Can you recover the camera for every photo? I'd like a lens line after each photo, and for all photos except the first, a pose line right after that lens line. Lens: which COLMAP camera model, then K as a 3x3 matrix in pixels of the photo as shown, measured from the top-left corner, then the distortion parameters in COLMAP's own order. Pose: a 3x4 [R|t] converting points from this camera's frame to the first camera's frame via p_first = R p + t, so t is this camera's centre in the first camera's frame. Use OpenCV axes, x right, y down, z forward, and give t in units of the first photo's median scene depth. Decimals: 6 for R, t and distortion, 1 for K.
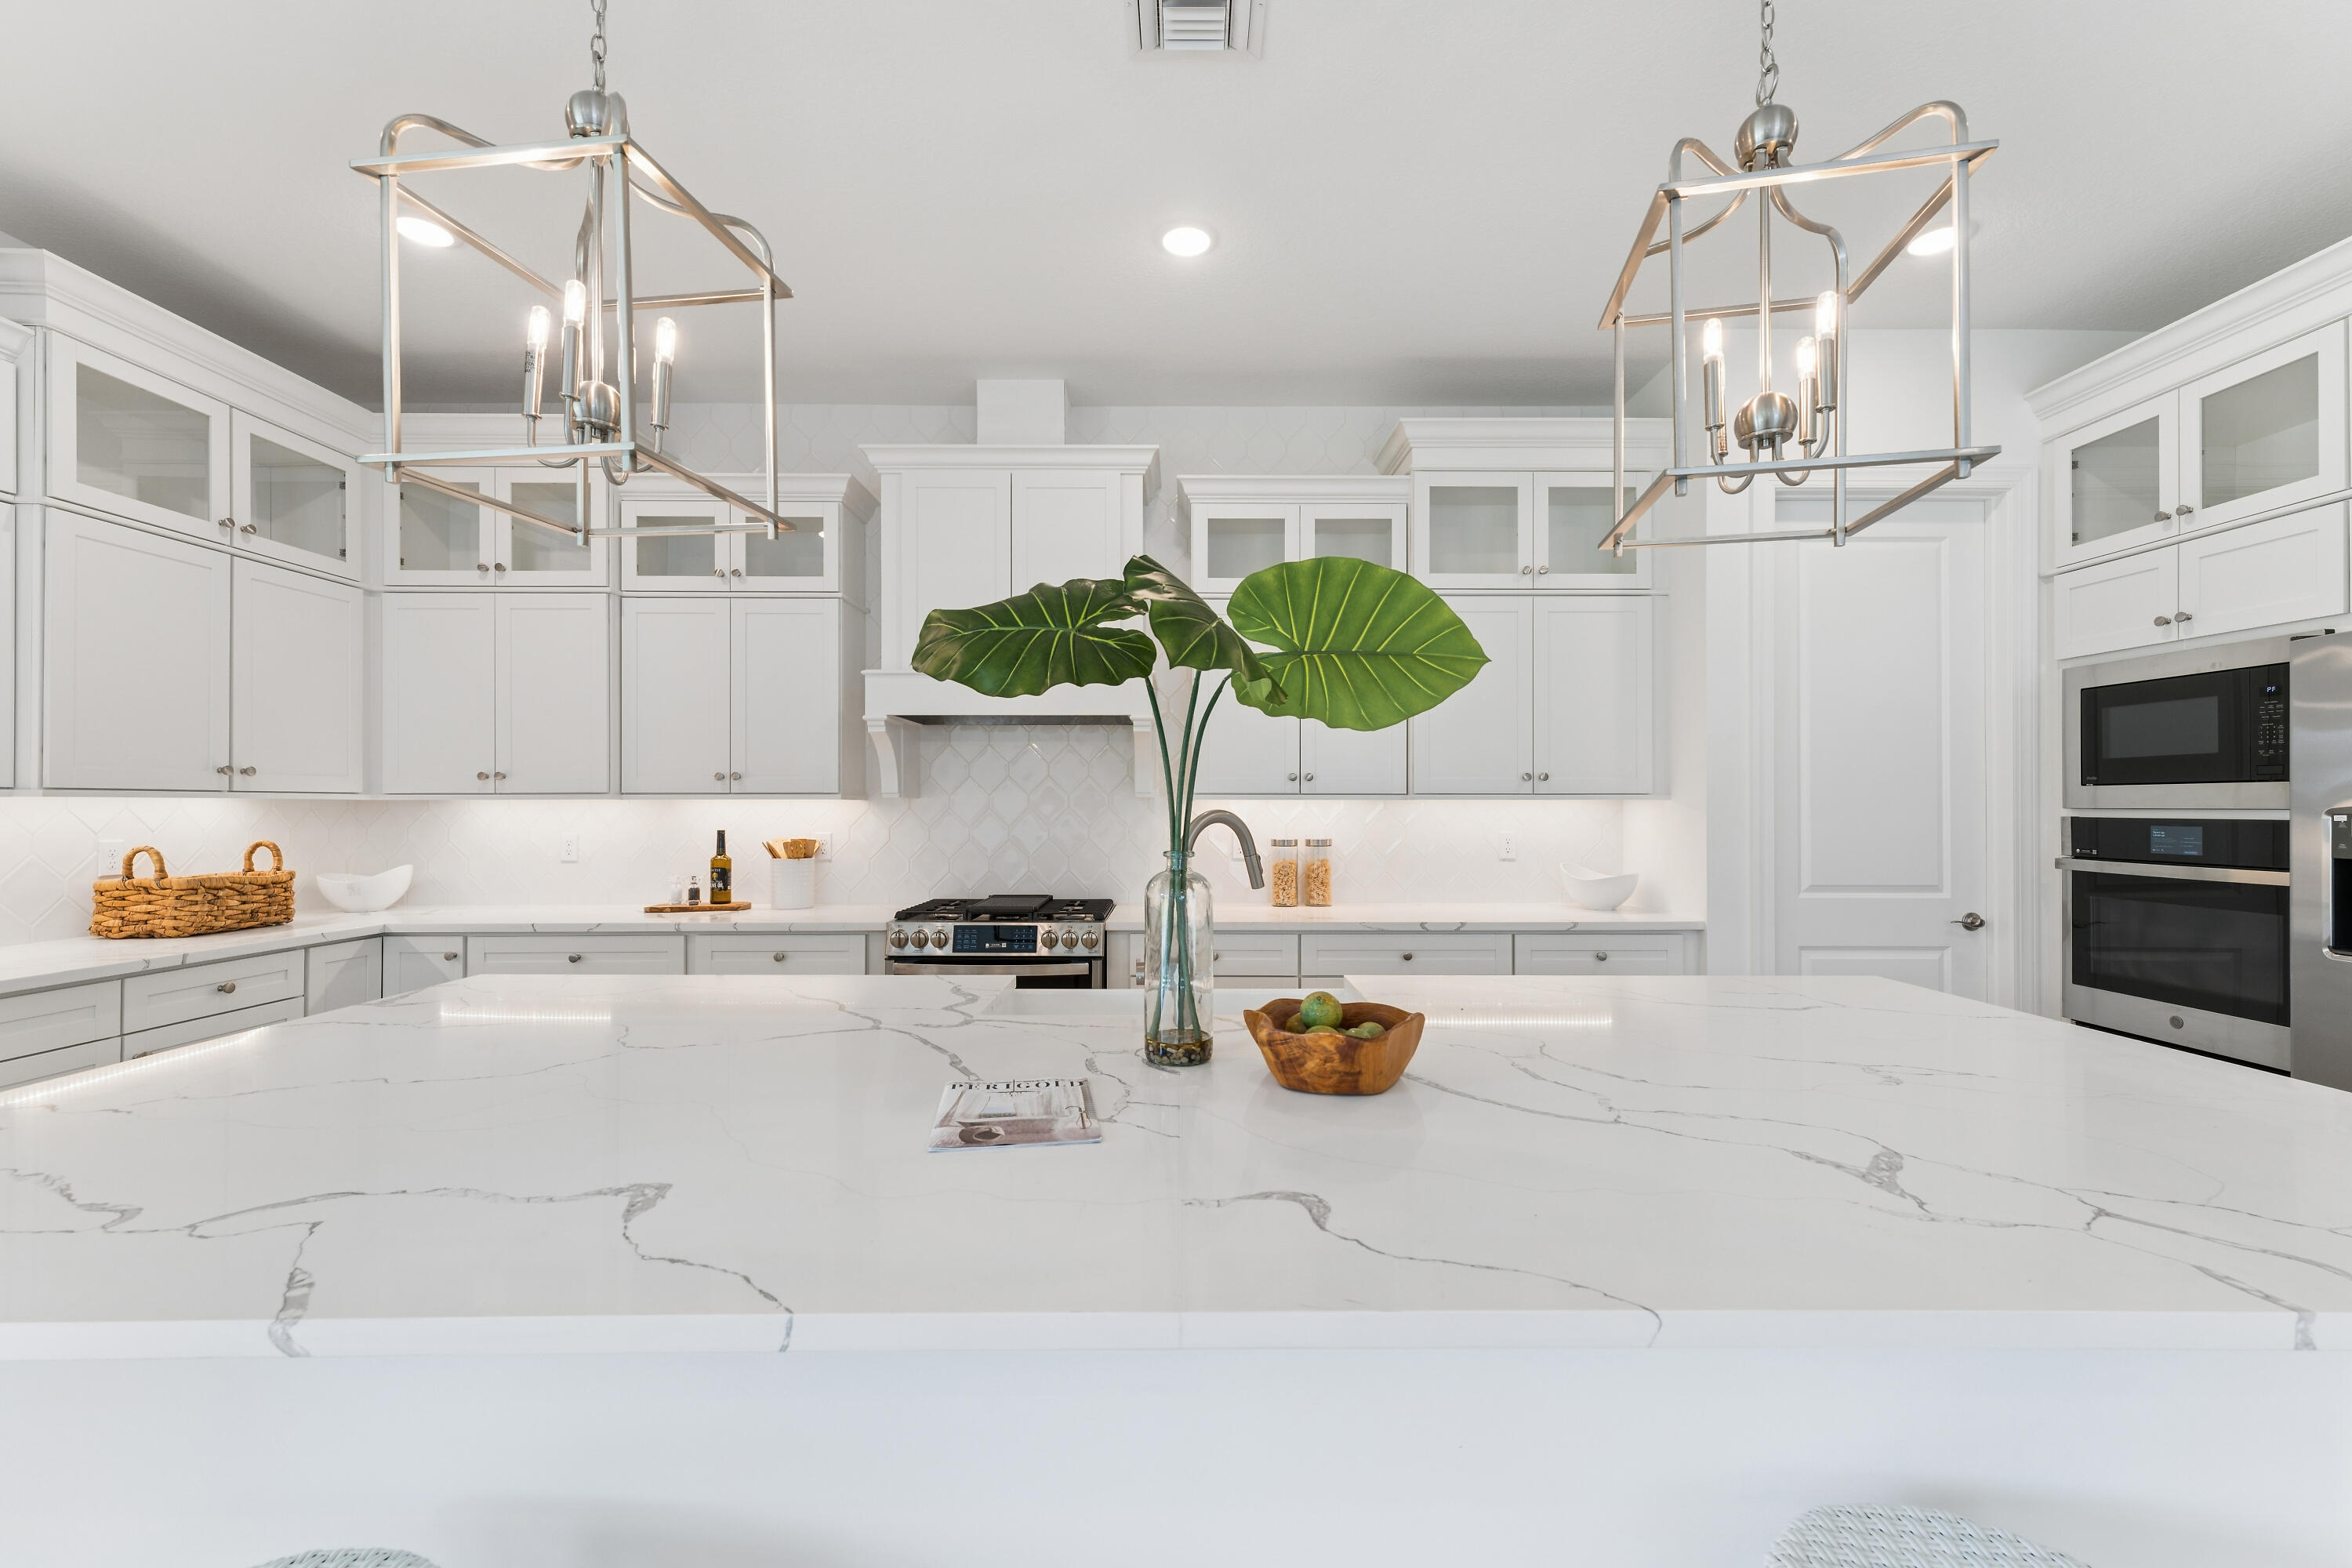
lens RADIAL K [[966.5, 0, 1185.8], [0, 966.5, 800.1], [0, 0, 1]] dist [0.008715, -0.000076]
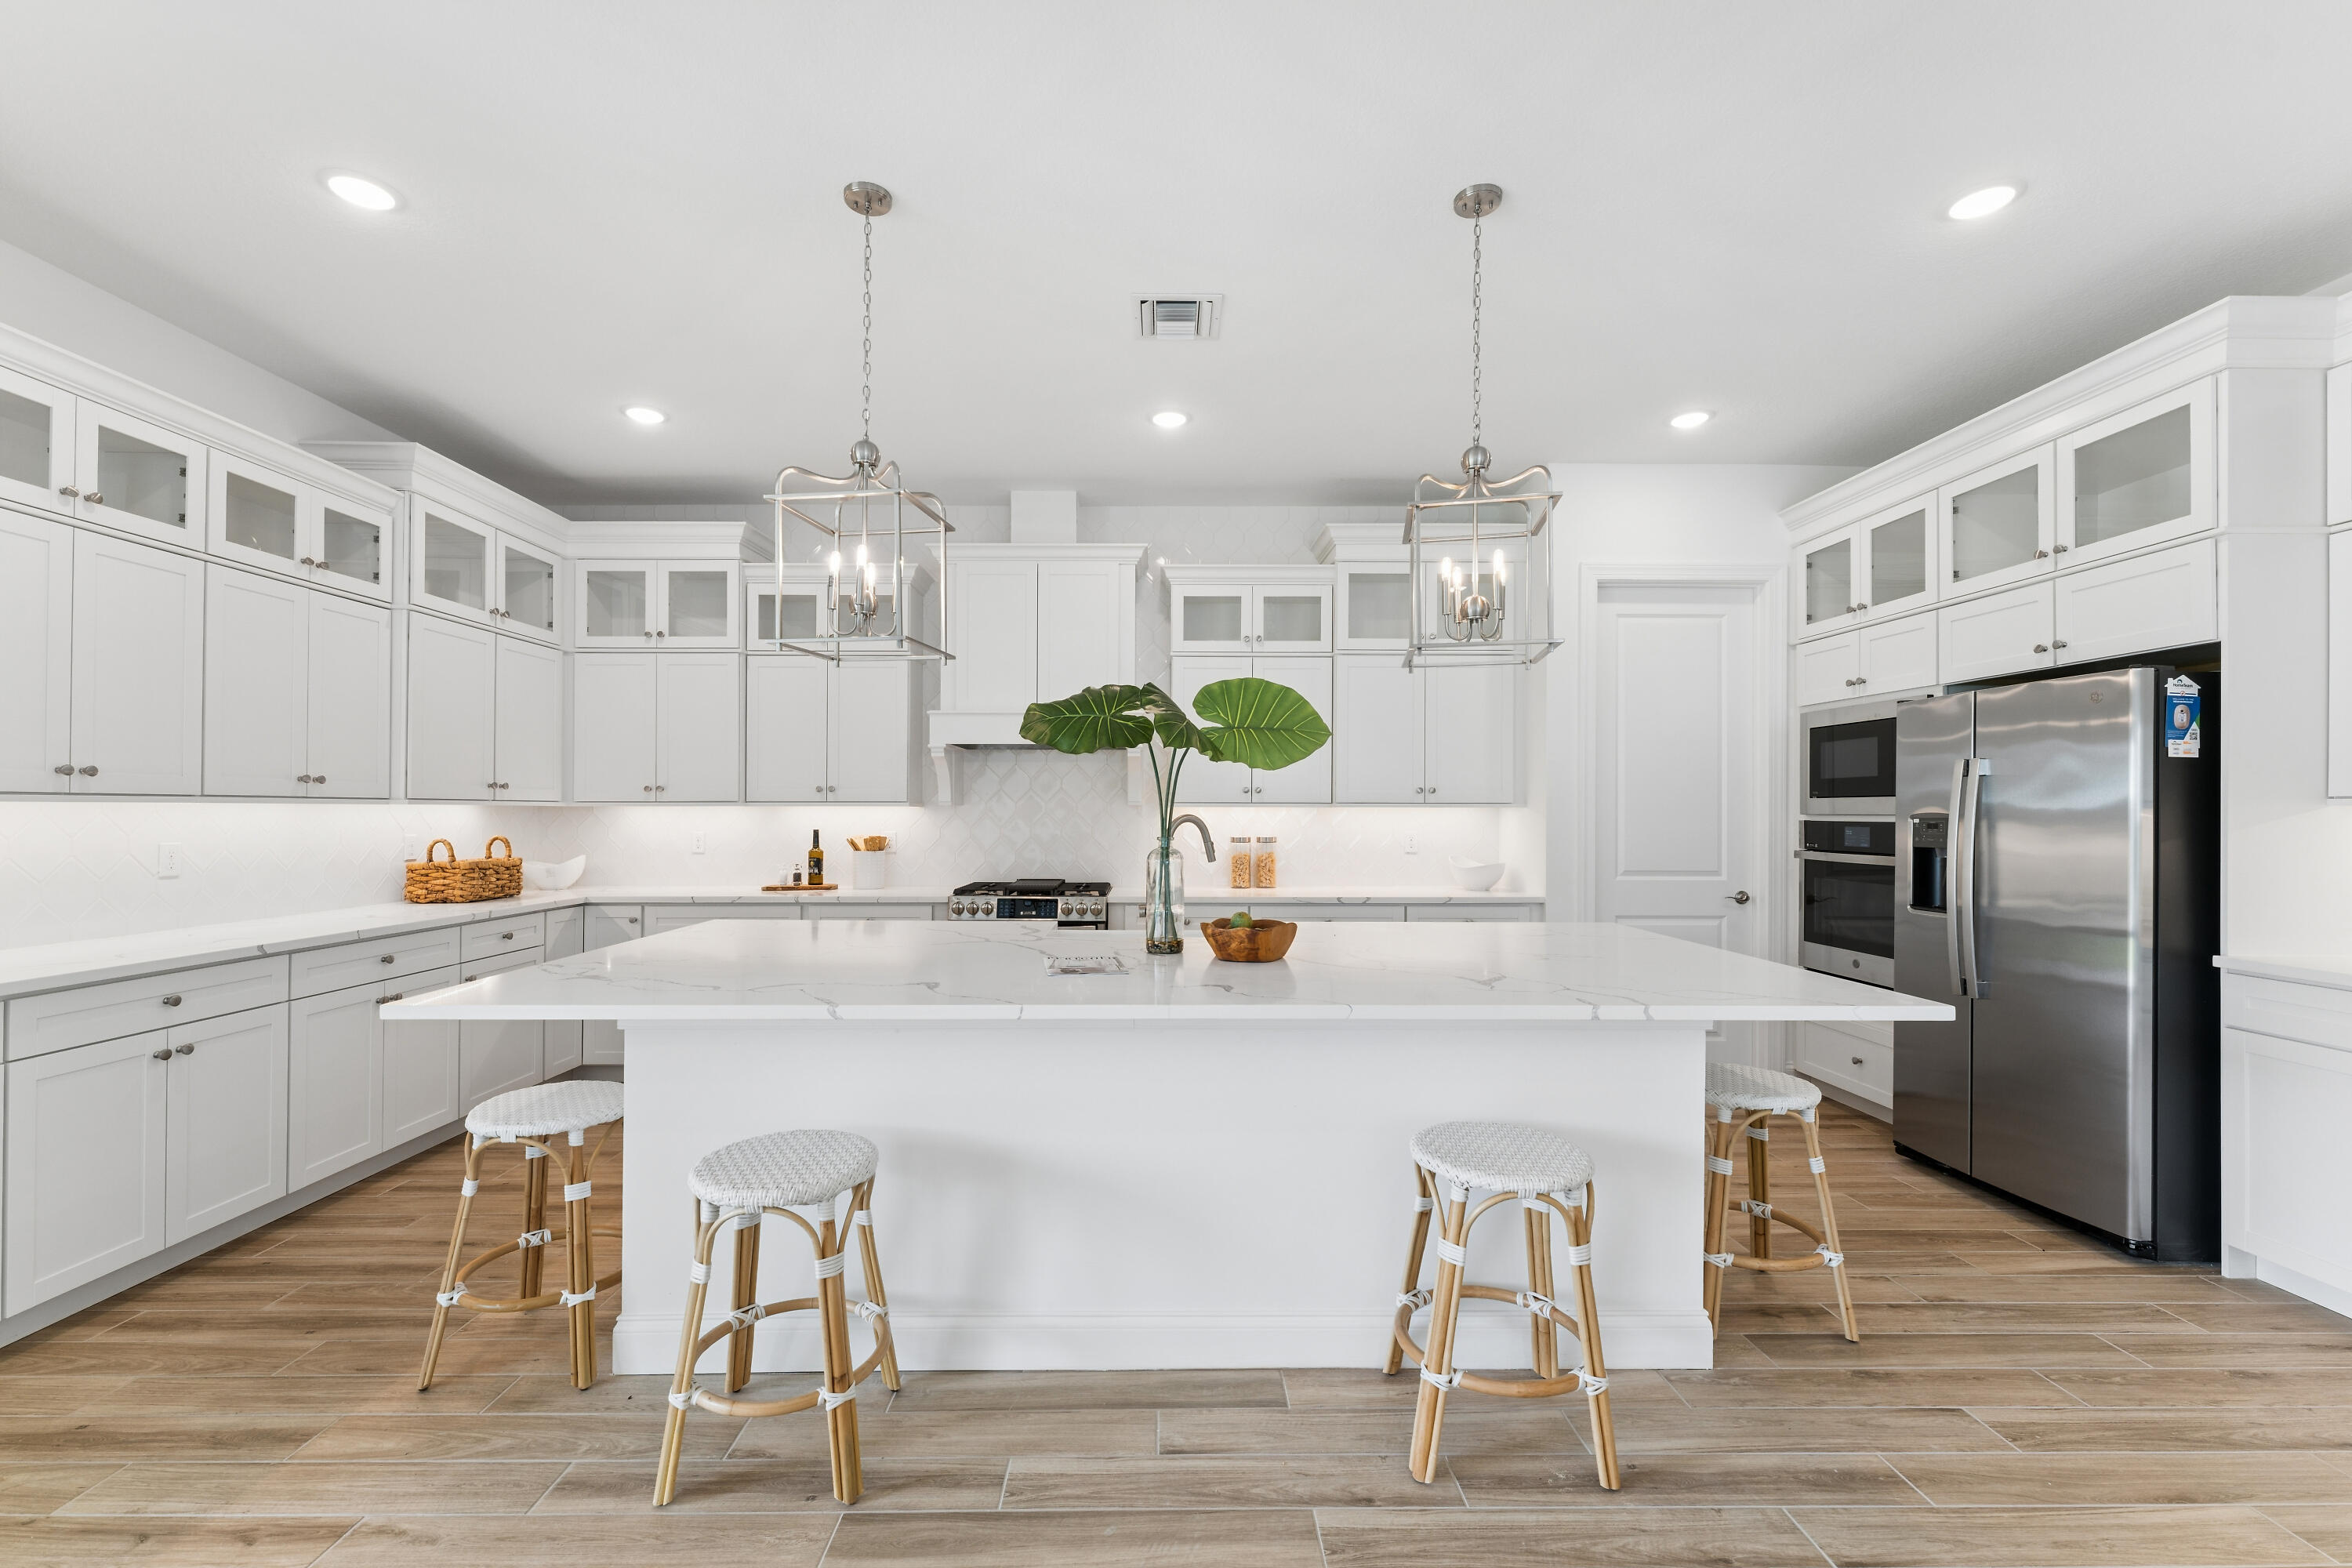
lens RADIAL K [[971.0, 0, 1162.7], [0, 971.0, 804.4], [0, 0, 1]] dist [-0.000168, -0.000030]
pose [[0.999998, 0.001866, -0.000965, -0.005280], [-0.001868, 0.999997, -0.001644, -0.002316], [0.000962, 0.001646, 0.999998, -0.390970]]
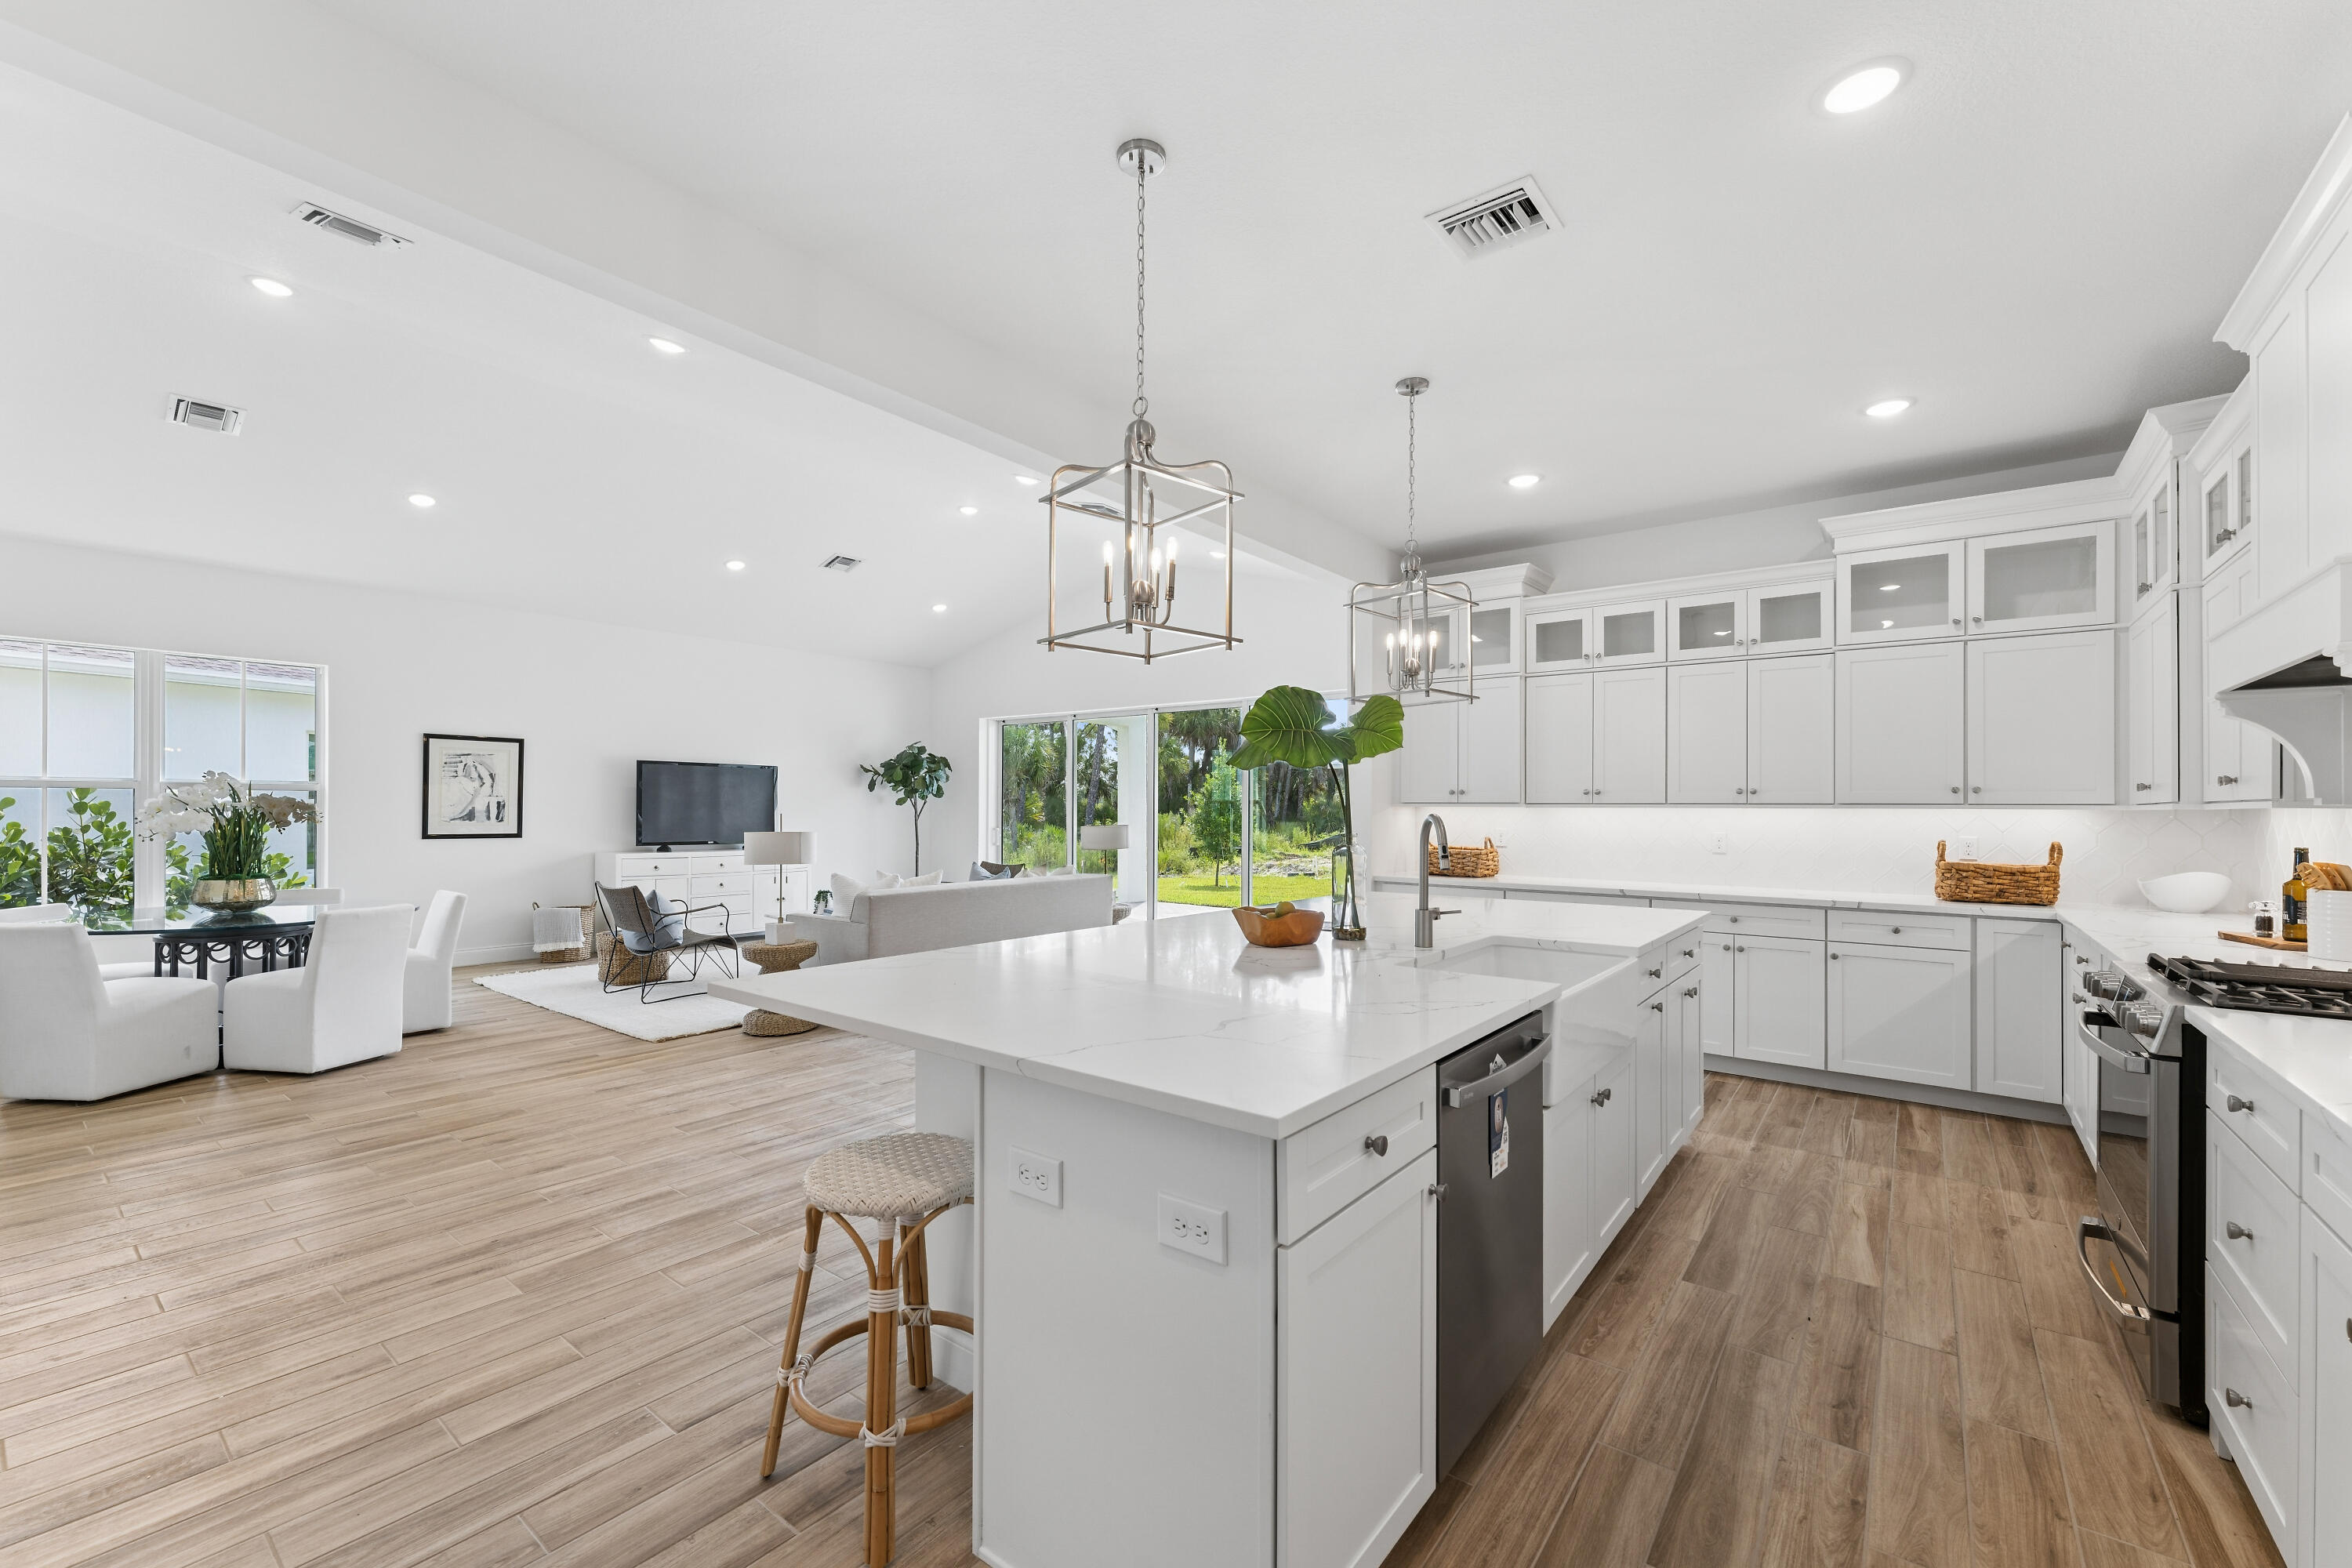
lens RADIAL K [[960.9, 0, 1164.7], [0, 960.9, 804.3], [0, 0, 1]] dist [0.003492, 0.000017]
pose [[-0.623437, -0.008263, -0.781830, 0.838755], [-0.002819, 0.999961, -0.008321, 0.005691], [0.781868, -0.002983, -0.623437, 0.915882]]
